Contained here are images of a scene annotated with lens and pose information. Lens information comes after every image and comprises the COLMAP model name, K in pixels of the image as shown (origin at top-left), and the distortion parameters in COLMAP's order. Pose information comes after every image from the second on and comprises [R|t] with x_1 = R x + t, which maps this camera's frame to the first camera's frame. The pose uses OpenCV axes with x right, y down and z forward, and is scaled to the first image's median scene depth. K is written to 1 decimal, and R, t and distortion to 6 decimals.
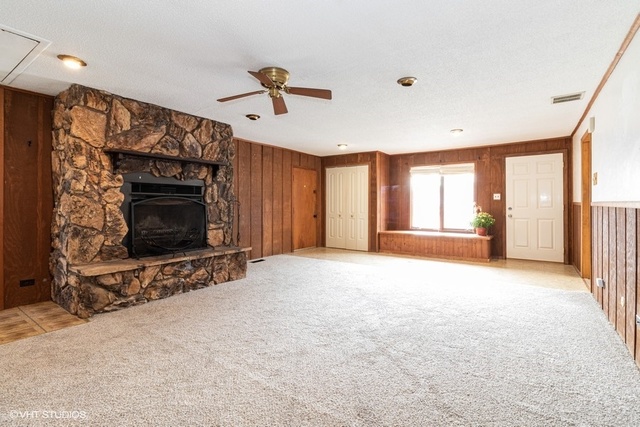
lens RADIAL K [[295.5, 0, 321.3], [0, 295.5, 208.7], [0, 0, 1]] dist [-0.001741, 0.000509]
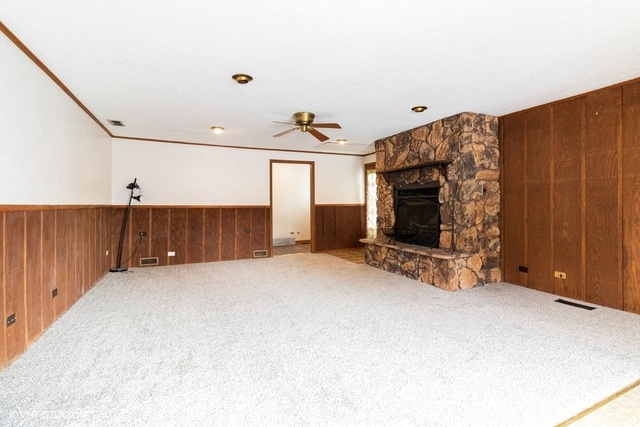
lens RADIAL K [[295.5, 0, 319.6], [0, 295.5, 207.3], [0, 0, 1]] dist [-0.001741, 0.000509]
pose [[-0.493139, 0.005803, -0.869931, 0.730433], [-0.015426, 0.999762, 0.015413, -0.015973], [0.869814, 0.021020, -0.492932, 1.205747]]
